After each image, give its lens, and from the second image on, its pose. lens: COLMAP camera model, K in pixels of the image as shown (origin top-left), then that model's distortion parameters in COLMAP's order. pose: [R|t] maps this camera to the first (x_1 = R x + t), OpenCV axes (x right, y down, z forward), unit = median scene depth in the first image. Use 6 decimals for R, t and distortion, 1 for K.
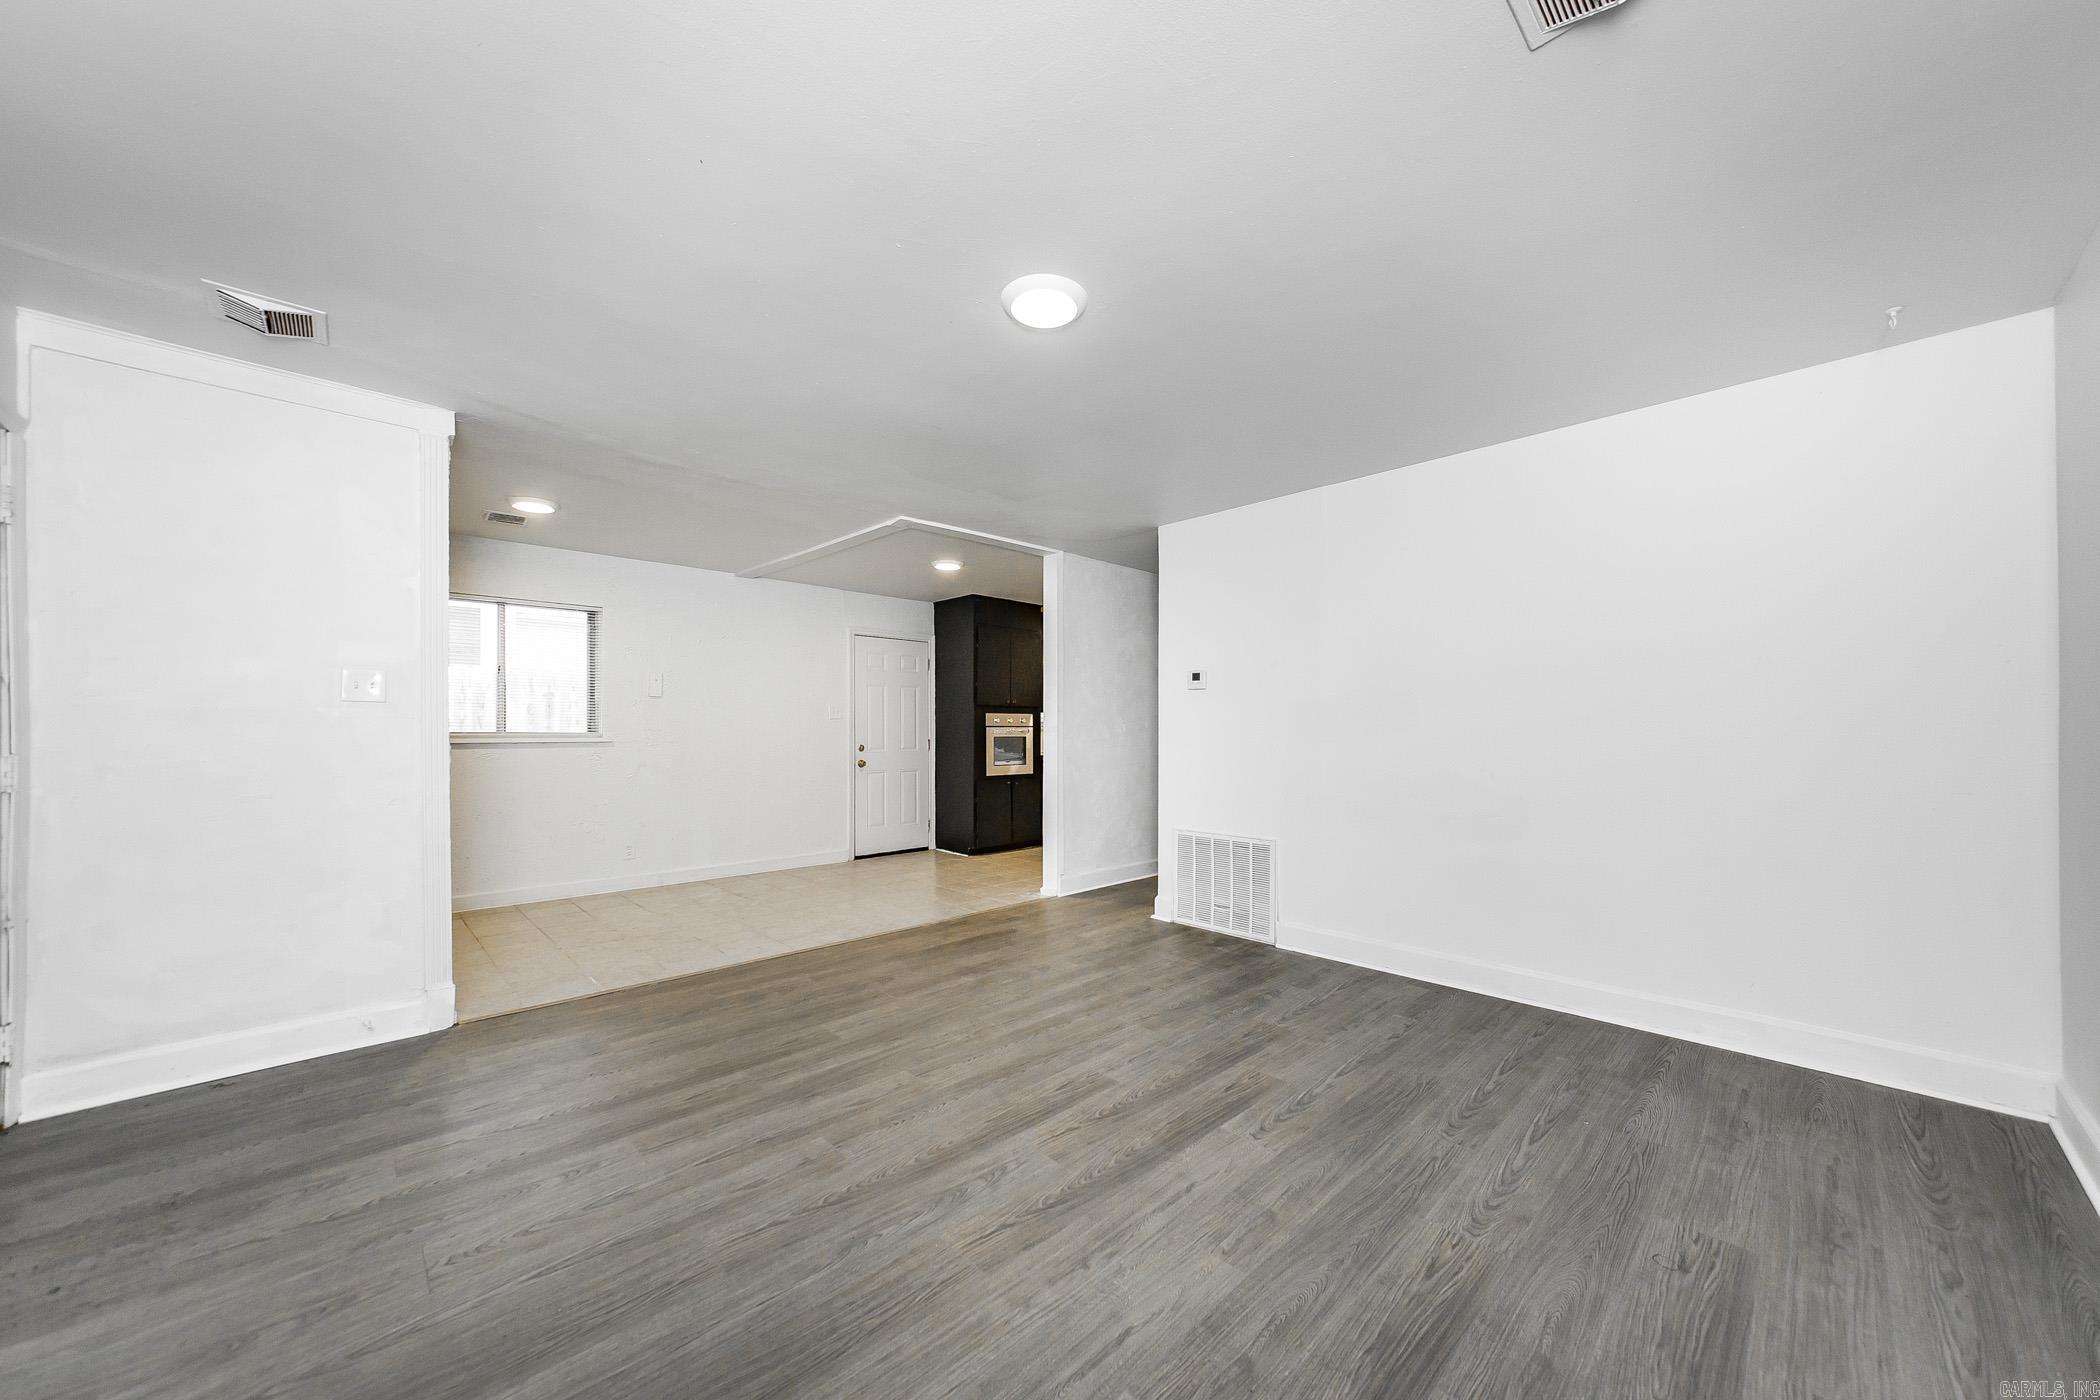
lens RADIAL K [[741.0, 0, 1035.8], [0, 741.0, 737.3], [0, 0, 1]] dist [0.005606, -0.000103]
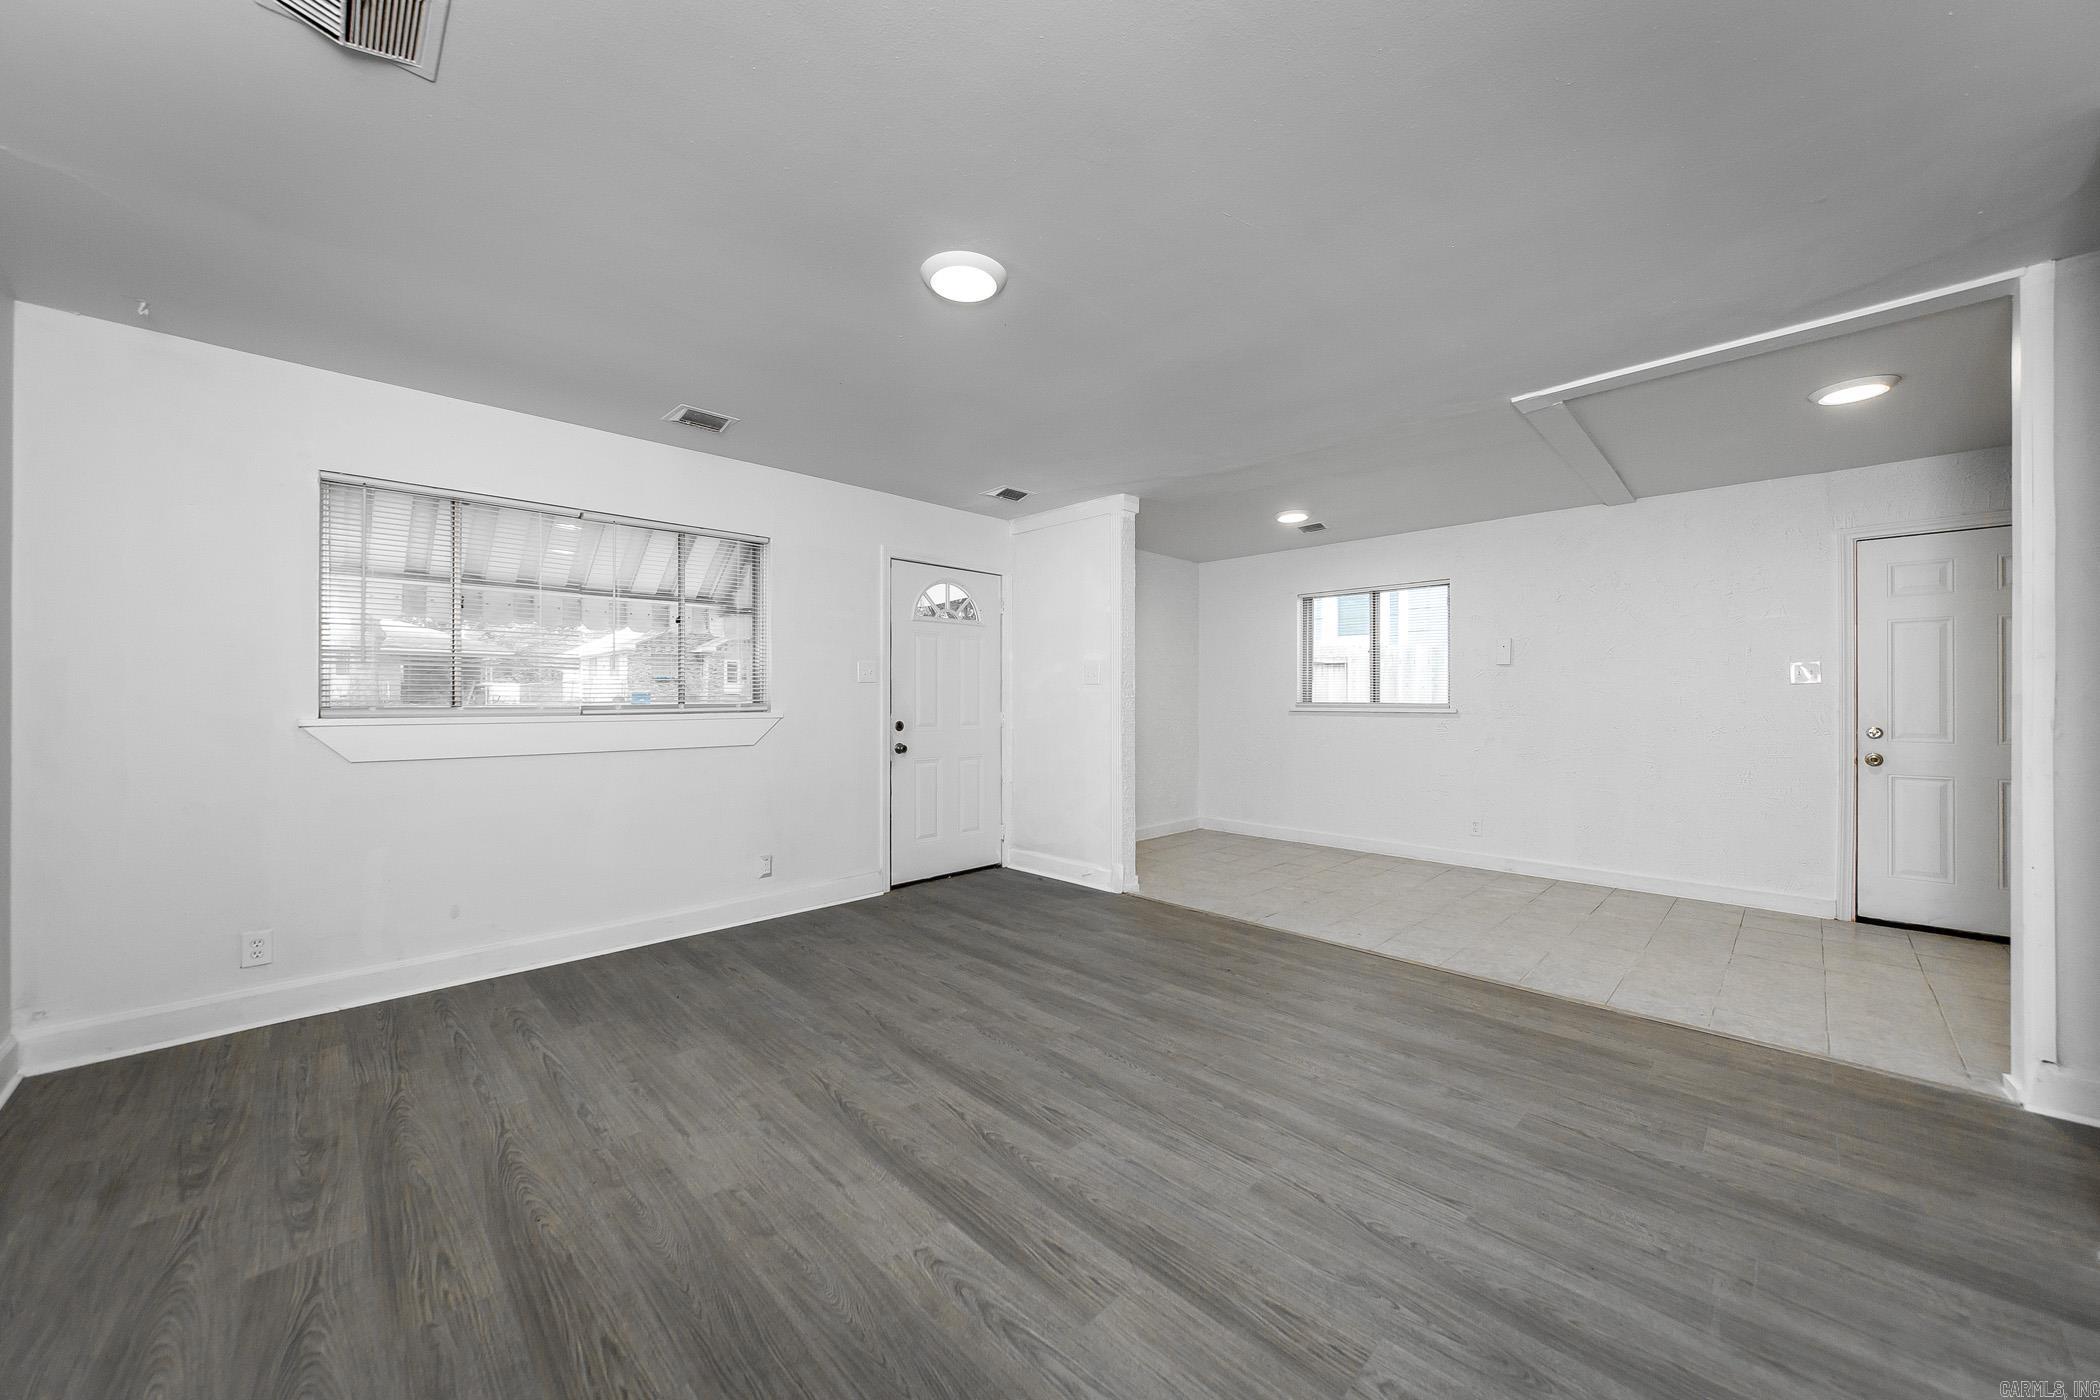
lens RADIAL K [[741.0, 0, 1049.4], [0, 741.0, 693.7], [0, 0, 1]] dist [0.005606, -0.000103]
pose [[0.039593, -0.007502, -0.999188, 0.825236], [-0.007256, 0.999943, -0.007795, -0.015224], [0.999190, 0.007559, 0.039536, 0.857738]]
